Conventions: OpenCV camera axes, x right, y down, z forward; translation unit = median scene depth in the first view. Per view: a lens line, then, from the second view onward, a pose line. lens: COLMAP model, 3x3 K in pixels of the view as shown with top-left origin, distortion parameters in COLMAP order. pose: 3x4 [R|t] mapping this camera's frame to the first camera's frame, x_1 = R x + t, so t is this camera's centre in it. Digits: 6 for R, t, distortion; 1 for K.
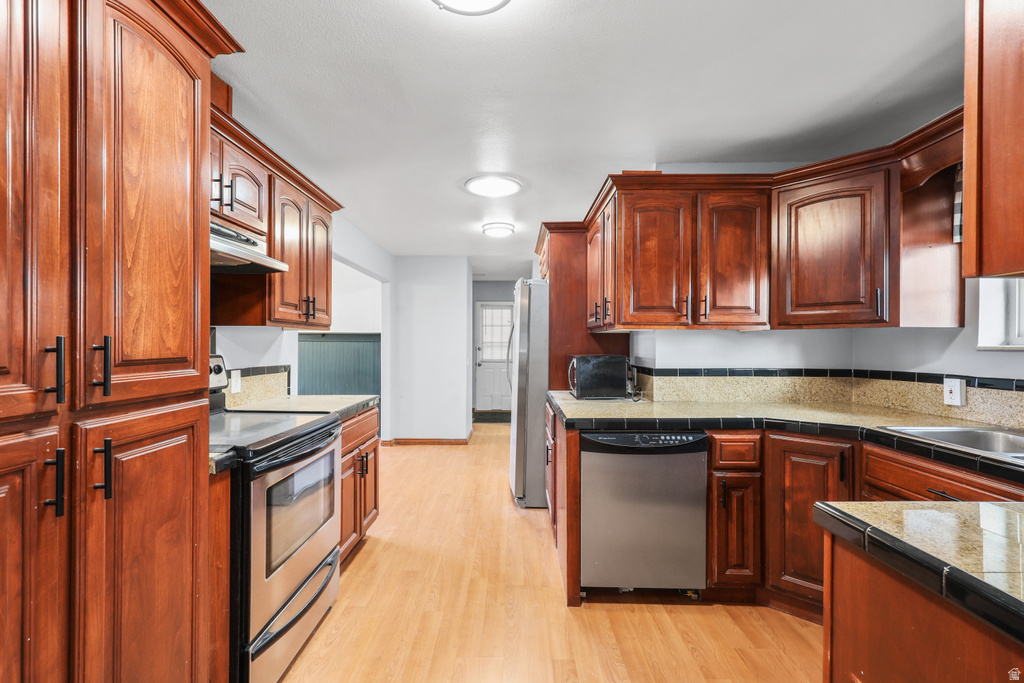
lens RADIAL K [[452.5, 0, 510.8], [0, 452.5, 342.9], [0, 0, 1]] dist [0.001878, -0.000095]
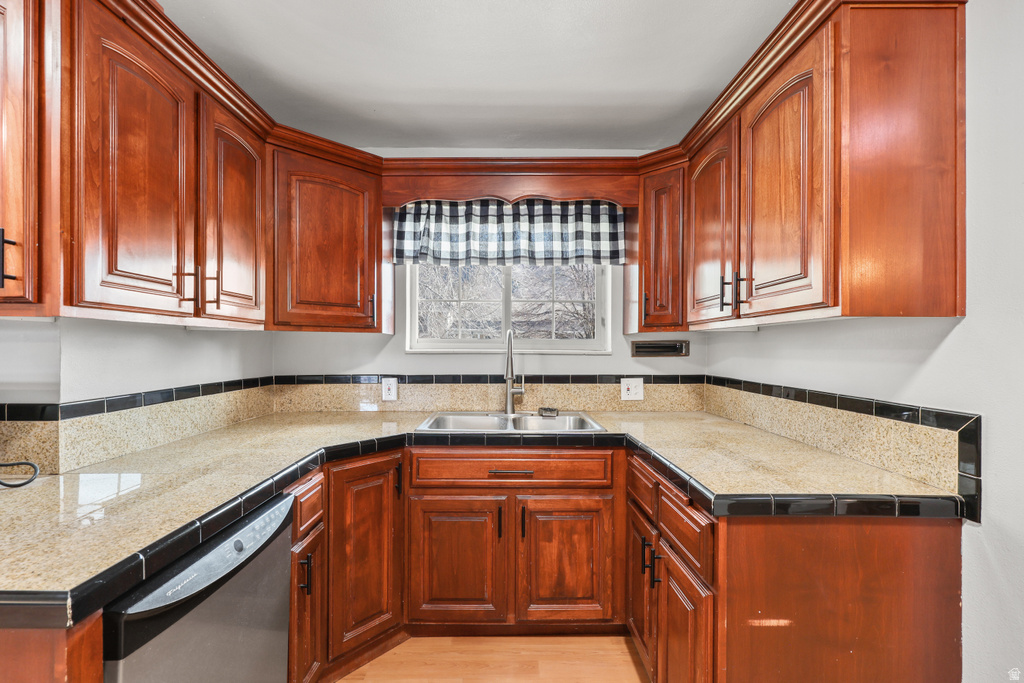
lens RADIAL K [[452.5, 0, 511.4], [0, 452.5, 346.7], [0, 0, 1]] dist [0.001878, -0.000095]
pose [[-0.020281, -0.005154, 0.999781, -0.180298], [-0.009616, 0.999941, 0.004960, -0.009838], [-0.999748, -0.009514, -0.020329, 0.616655]]
